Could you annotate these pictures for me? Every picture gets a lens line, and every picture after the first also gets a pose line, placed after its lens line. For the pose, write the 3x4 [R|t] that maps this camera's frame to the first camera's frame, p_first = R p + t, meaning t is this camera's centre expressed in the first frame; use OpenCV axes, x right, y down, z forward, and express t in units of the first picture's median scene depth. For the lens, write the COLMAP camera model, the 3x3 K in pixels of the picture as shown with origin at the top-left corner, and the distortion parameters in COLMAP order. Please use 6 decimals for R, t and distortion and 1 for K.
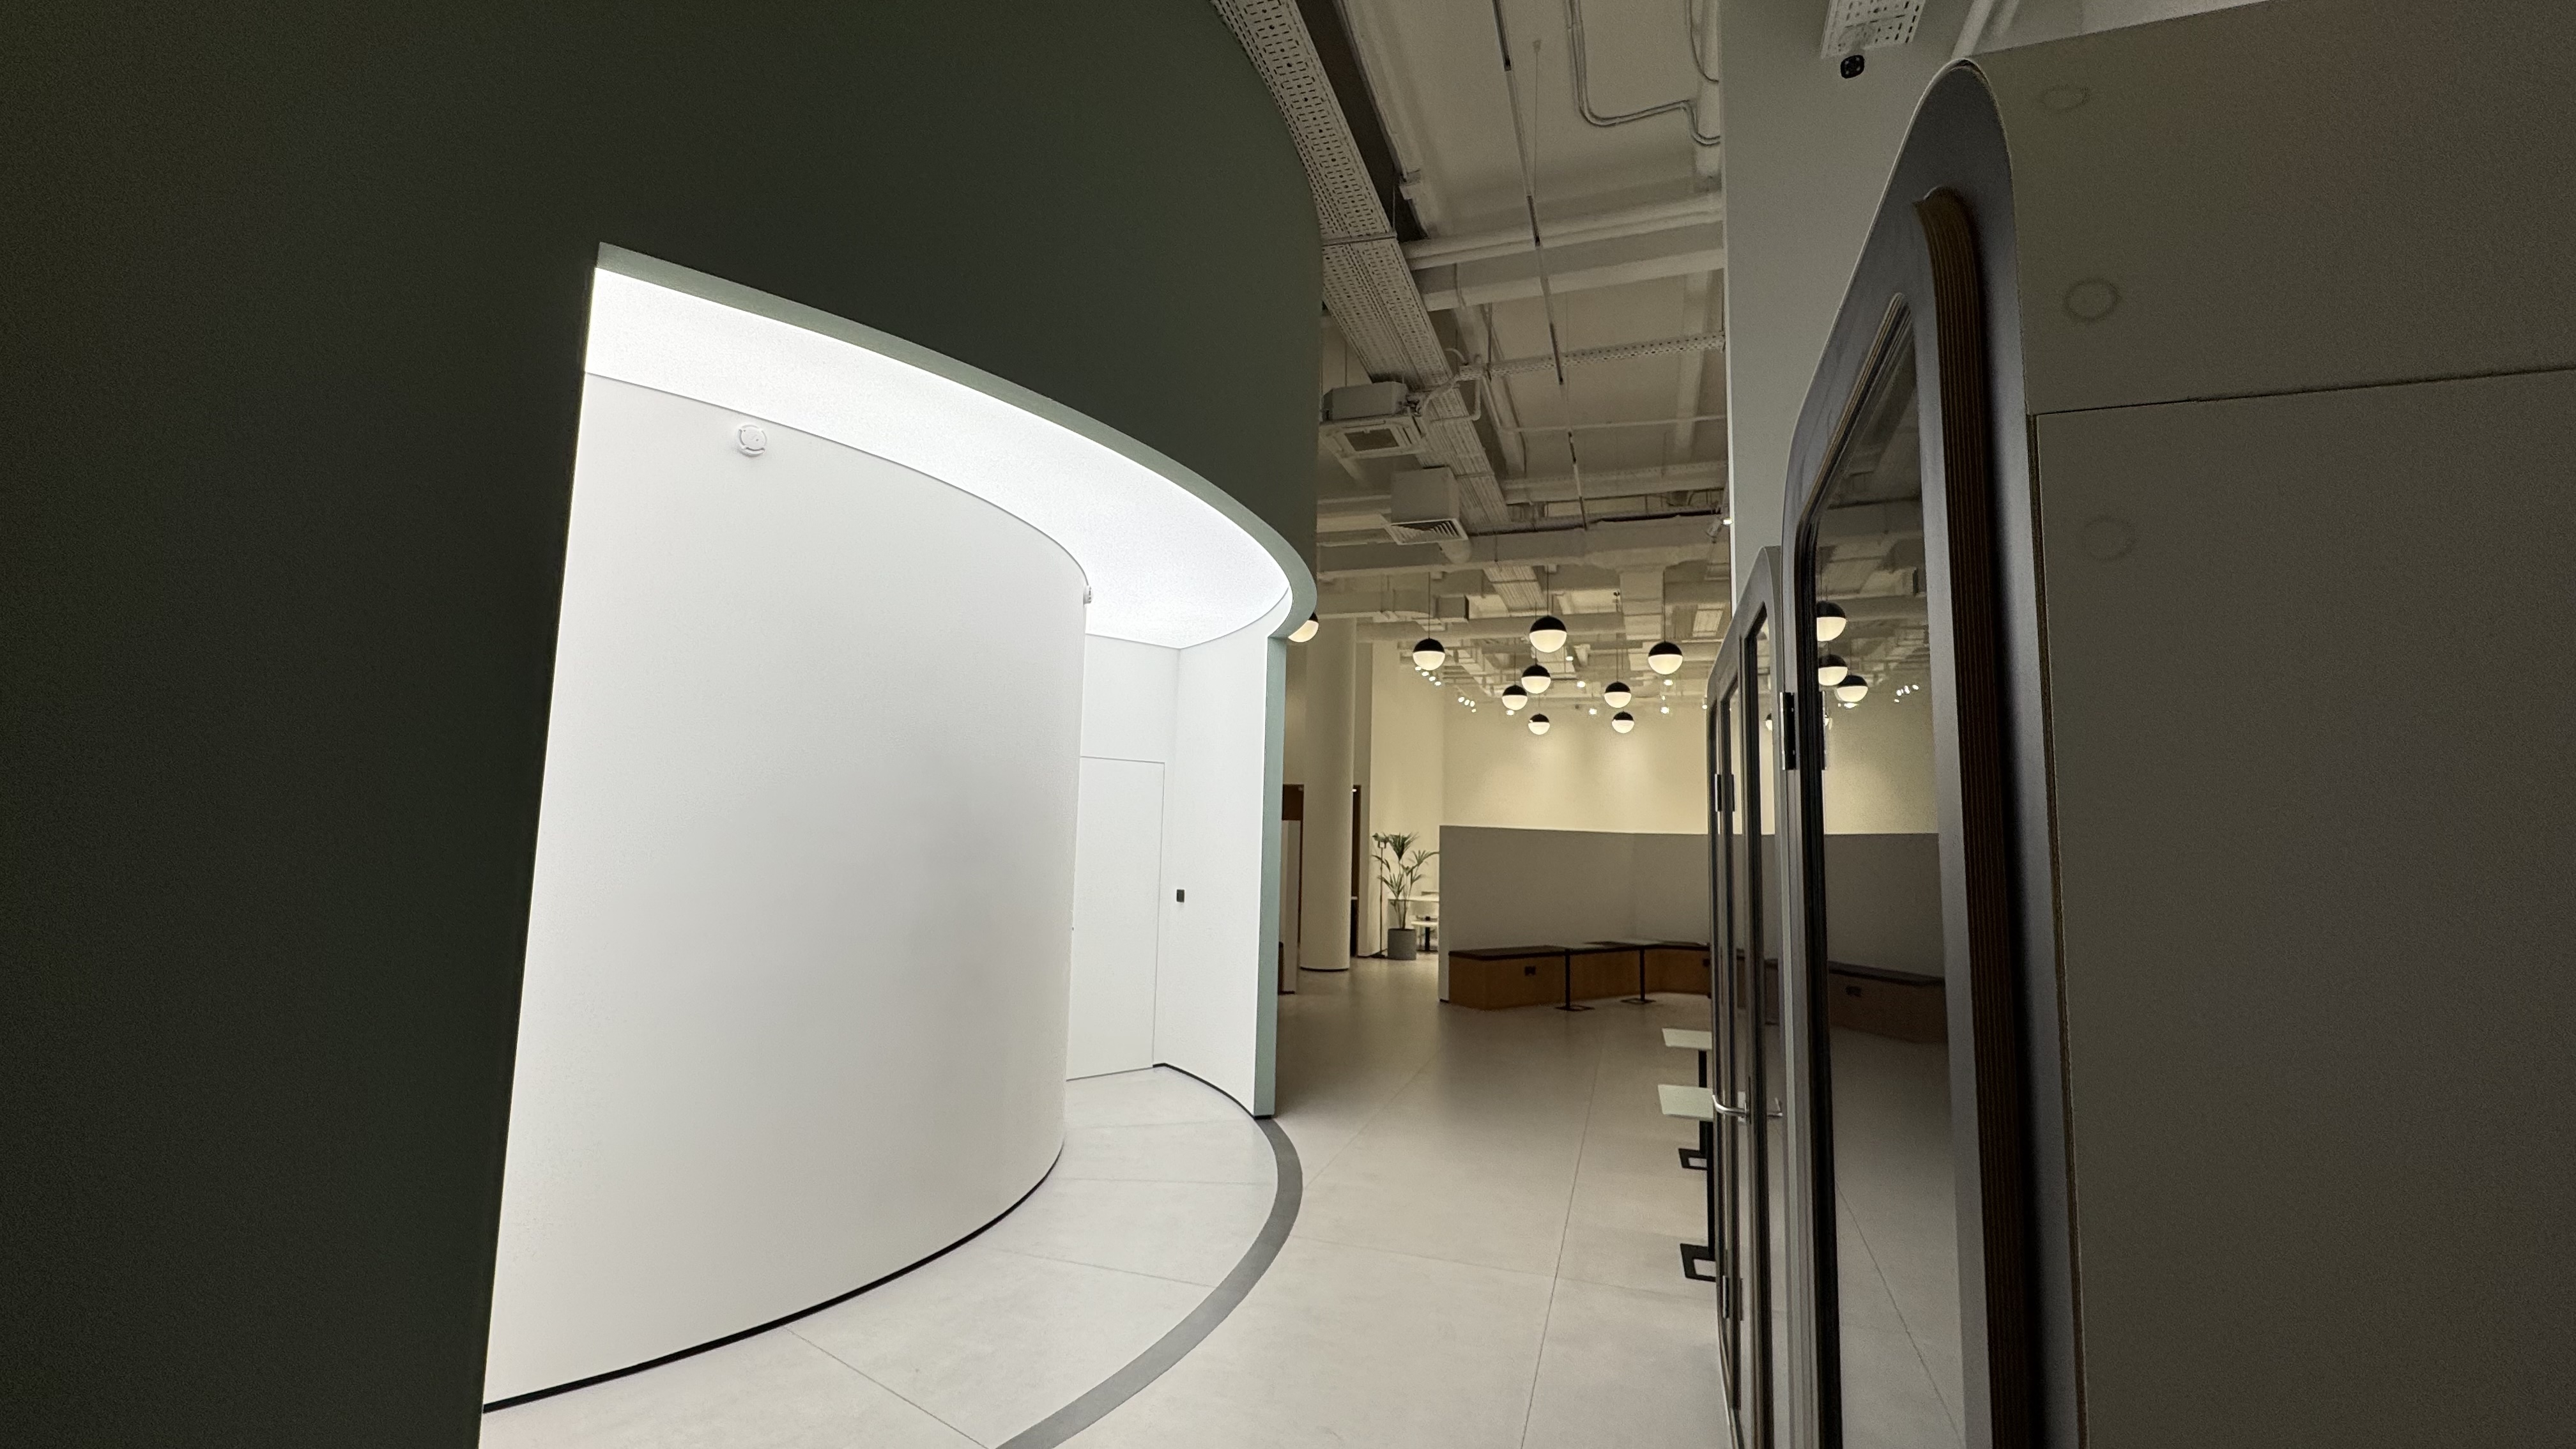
lens RADIAL K [[1041.5, 0, 1288.0], [0, 1041.5, 724.5], [0, 0, 1]] dist [-0.001144, -0.000063]
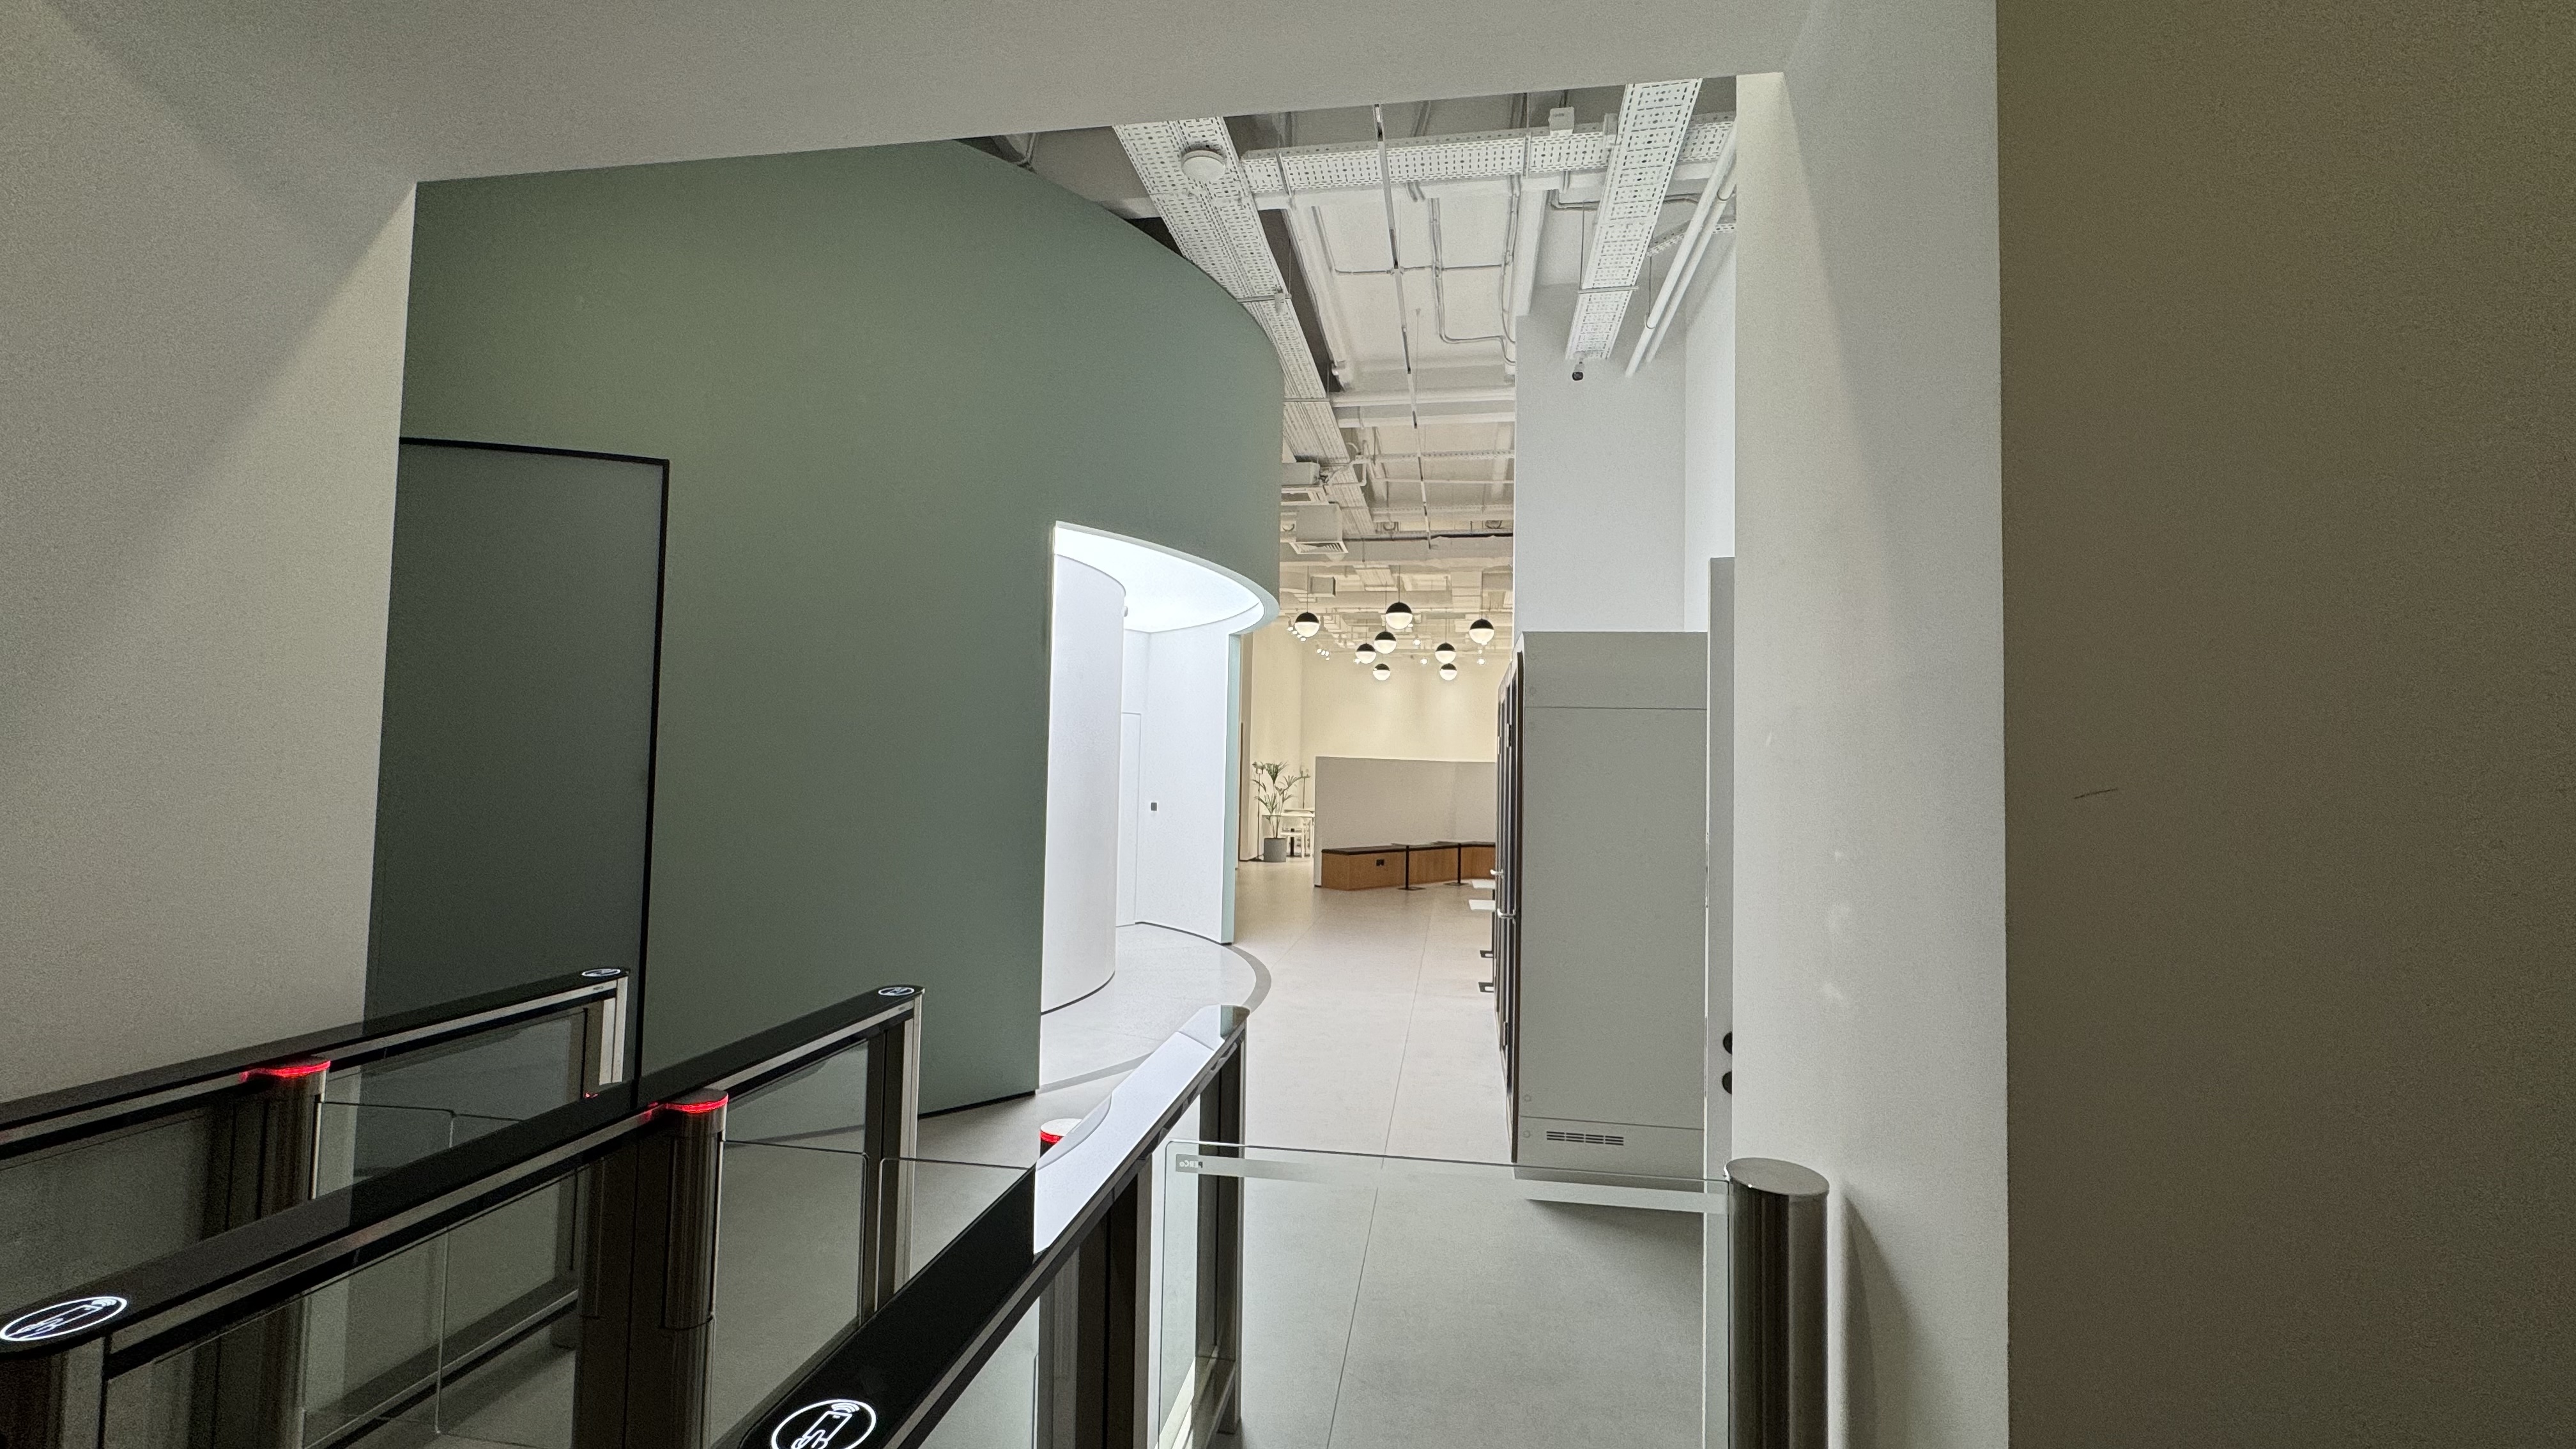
lens RADIAL K [[1060.4, 0, 1288.0], [0, 1060.4, 724.5], [0, 0, 1]] dist [0.000463, 0.000016]
pose [[0.986193, 0.003868, 0.165556, -0.125008], [-0.015465, 0.997509, 0.068818, -0.039968], [-0.164878, -0.070428, 0.983796, -0.355523]]
